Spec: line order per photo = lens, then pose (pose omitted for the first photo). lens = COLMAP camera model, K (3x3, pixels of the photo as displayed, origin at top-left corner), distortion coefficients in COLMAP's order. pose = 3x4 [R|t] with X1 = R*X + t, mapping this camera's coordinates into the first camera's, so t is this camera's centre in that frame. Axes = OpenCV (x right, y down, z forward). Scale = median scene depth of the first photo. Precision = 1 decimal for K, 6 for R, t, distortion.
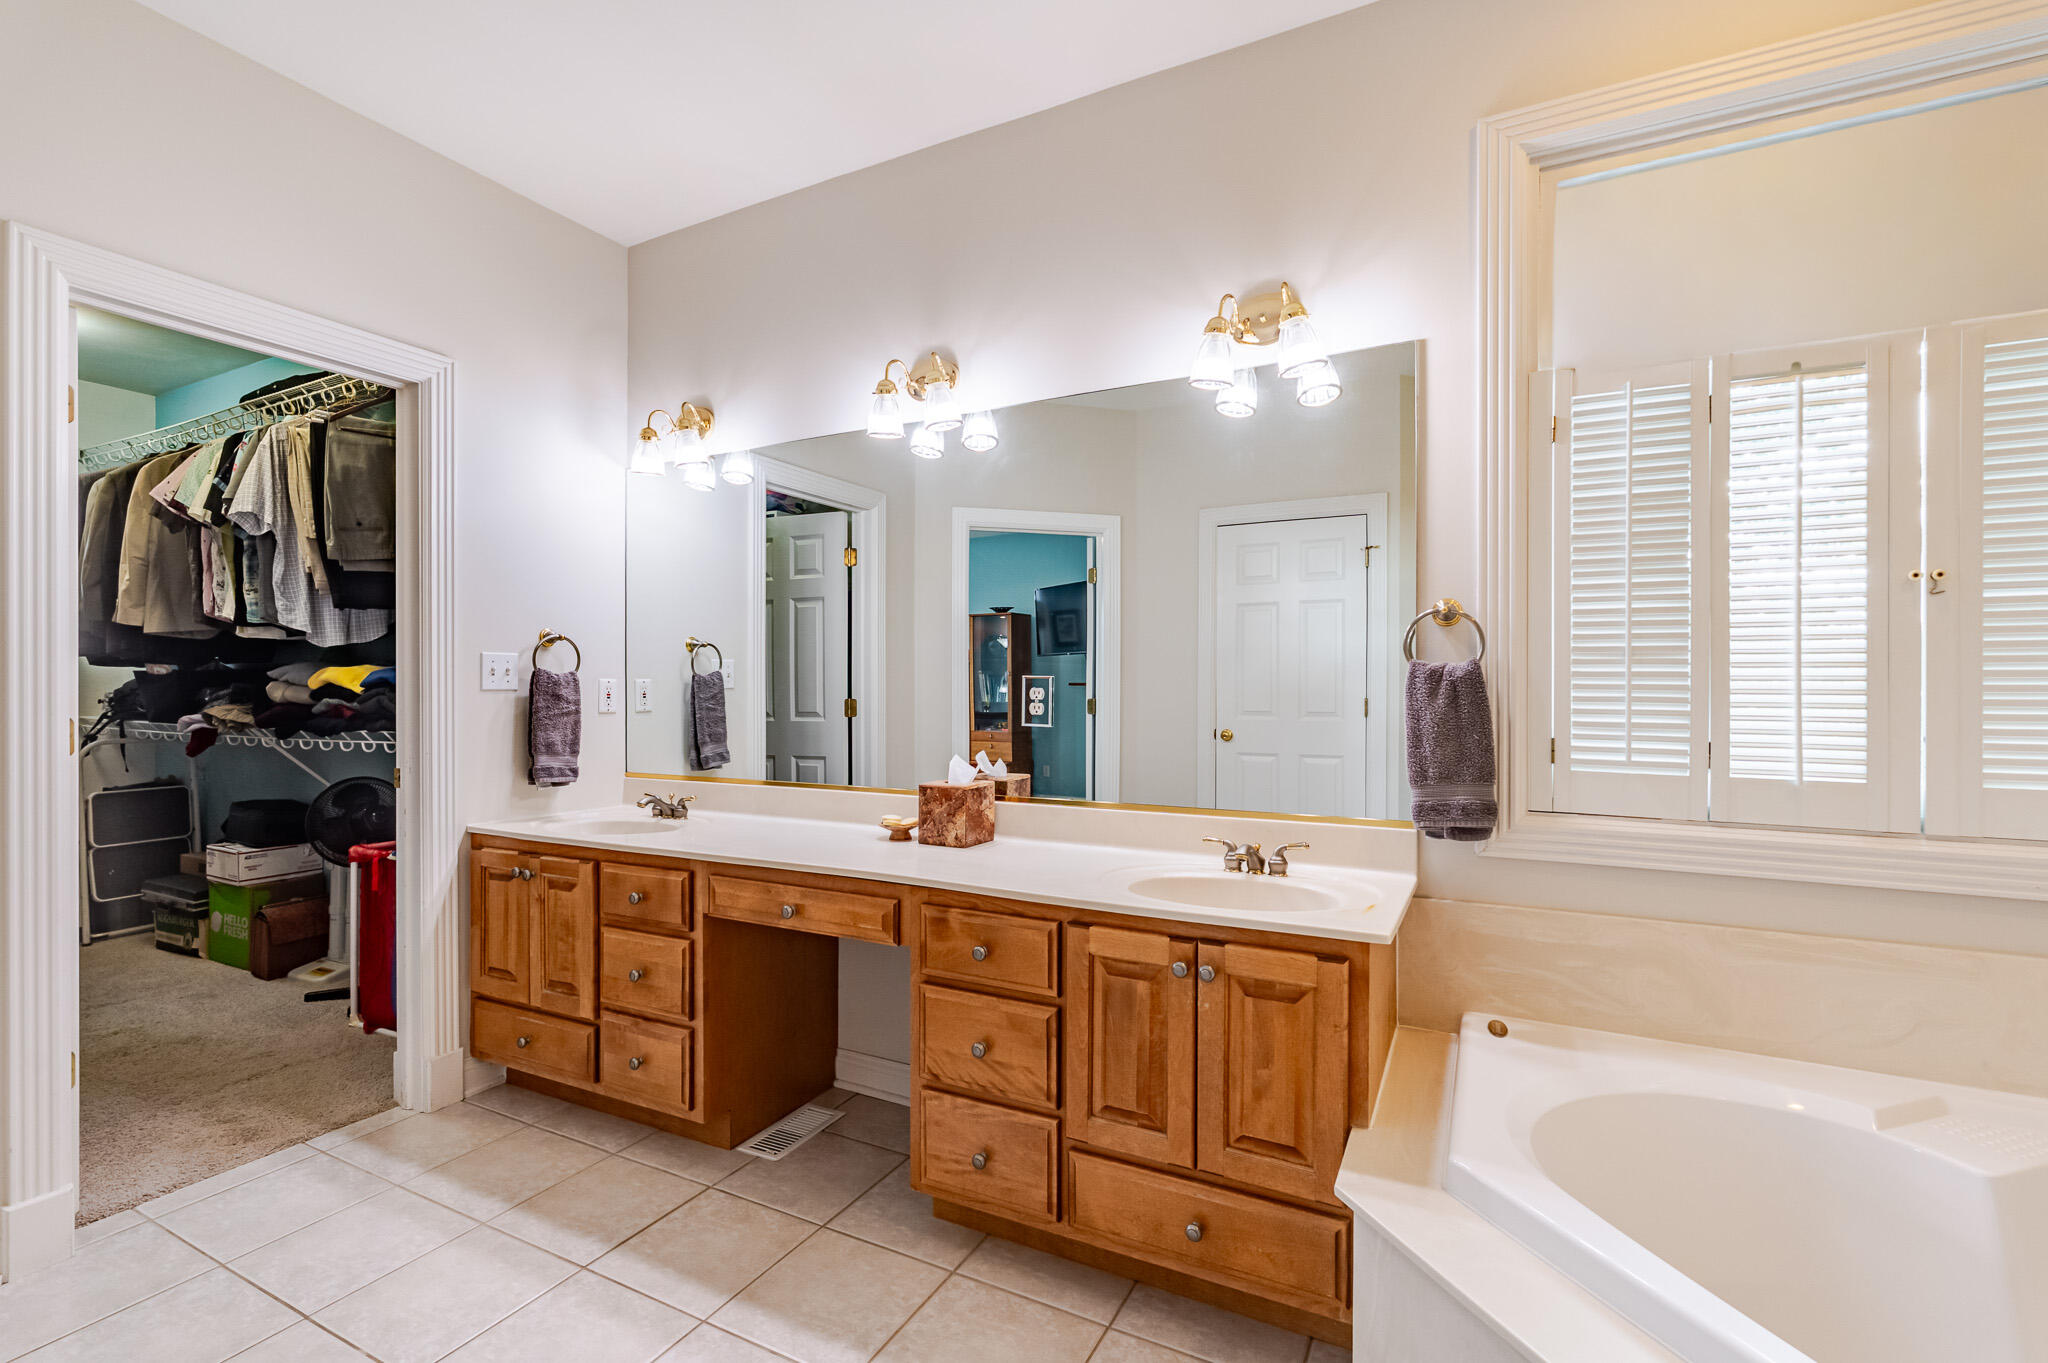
lens RADIAL K [[920.0, 0, 1023.1], [0, 920.0, 685.7], [0, 0, 1]] dist [-0.000993, 0.001736]
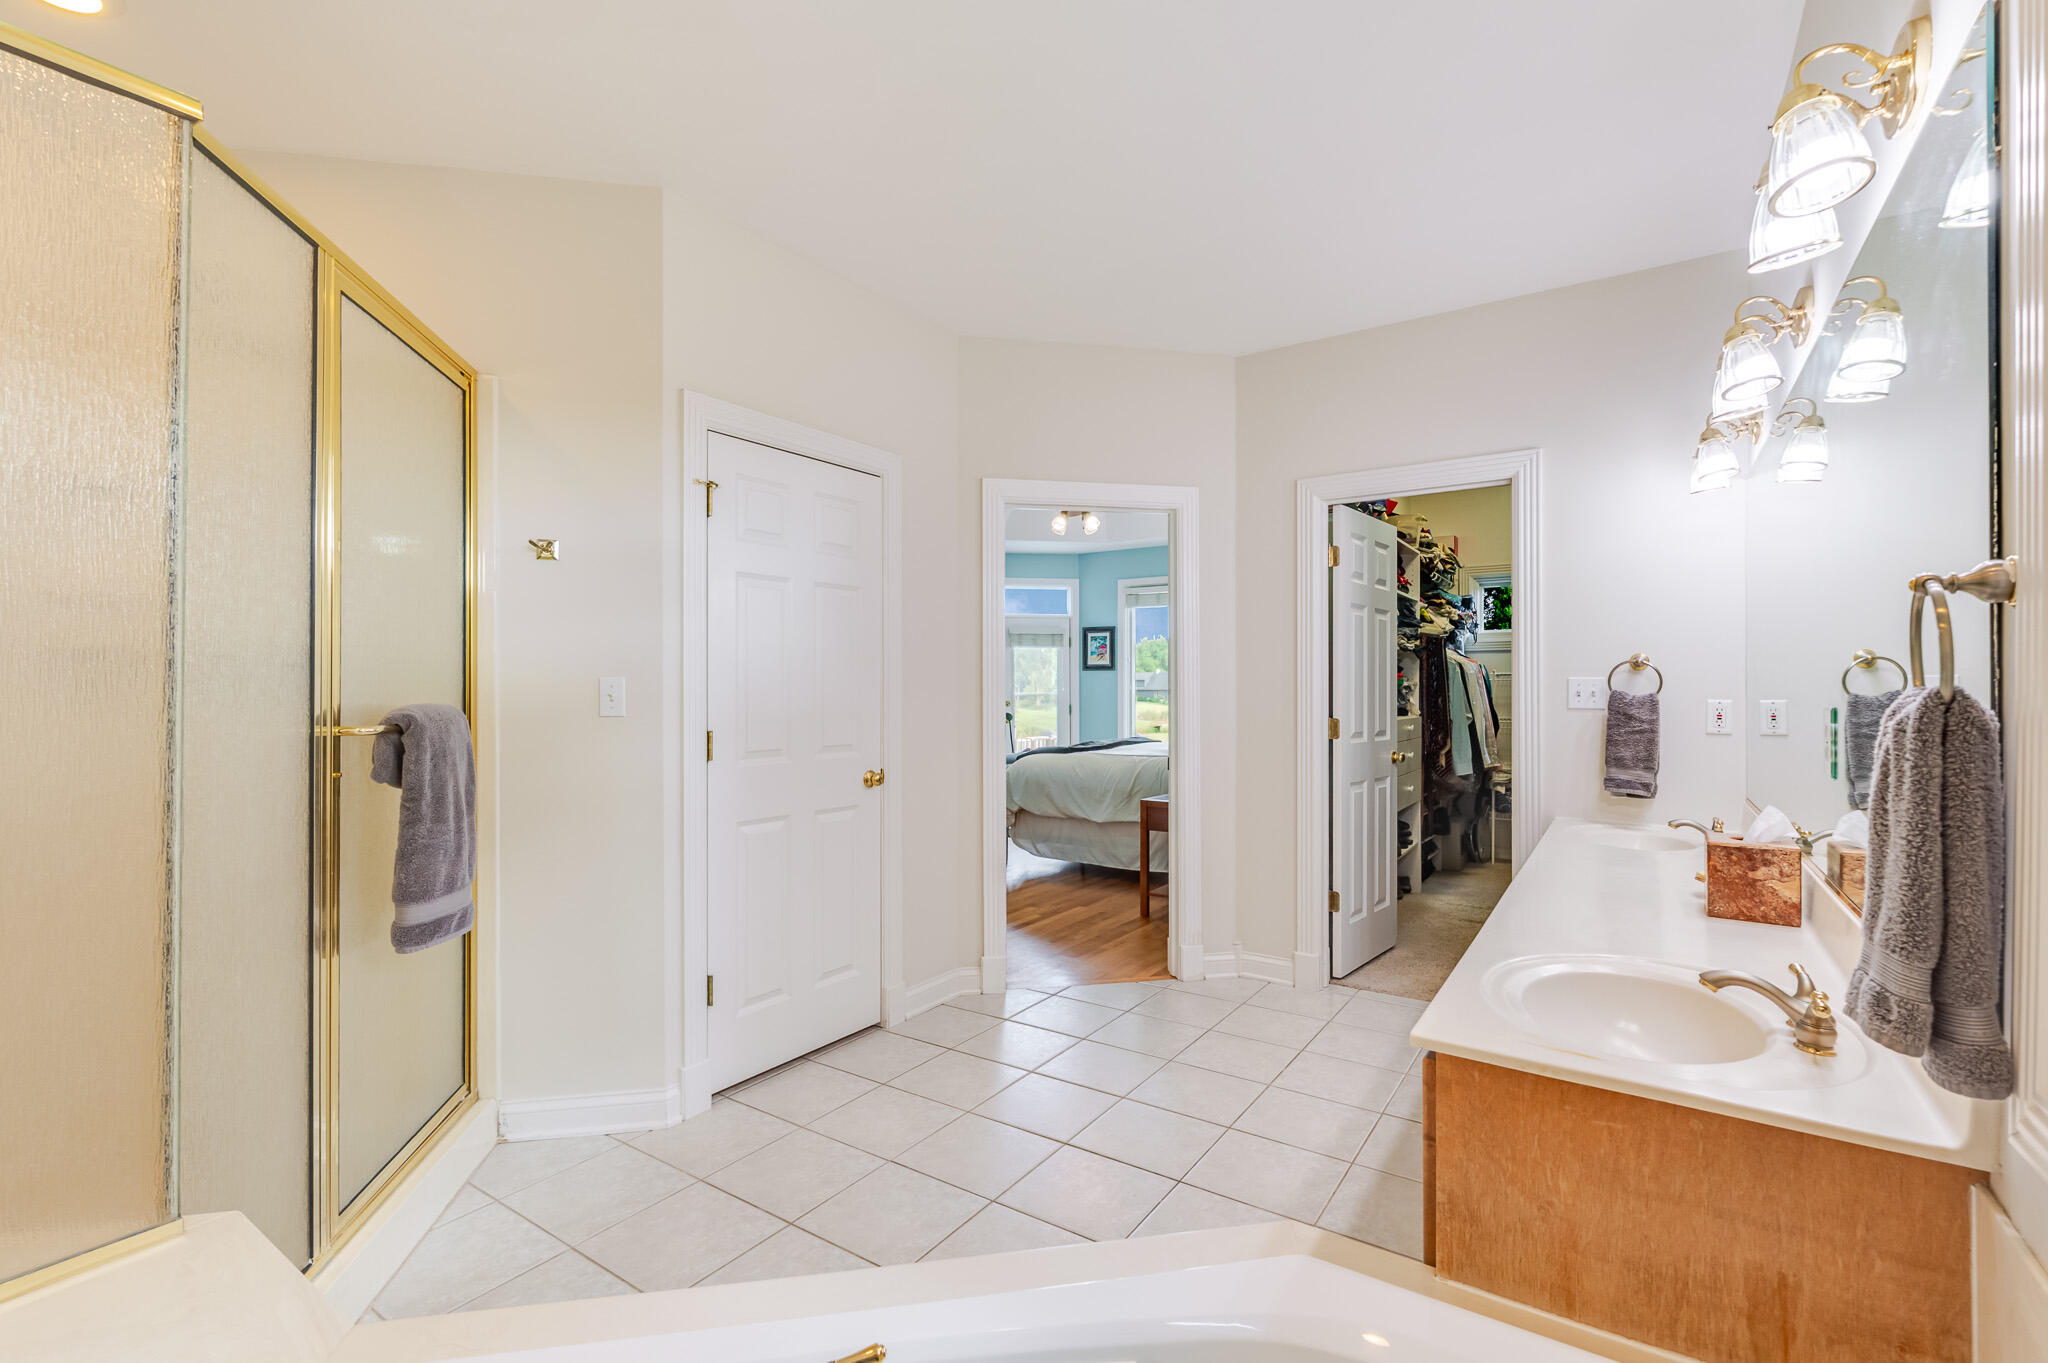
lens RADIAL K [[920.0, 0, 1023.1], [0, 920.0, 682.5], [0, 0, 1]] dist [-0.000993, 0.001736]
pose [[-0.111404, -0.005157, -0.993762, 0.675040], [-0.003885, 0.999981, -0.004754, -0.020756], [0.993768, 0.003331, -0.111422, 0.398030]]
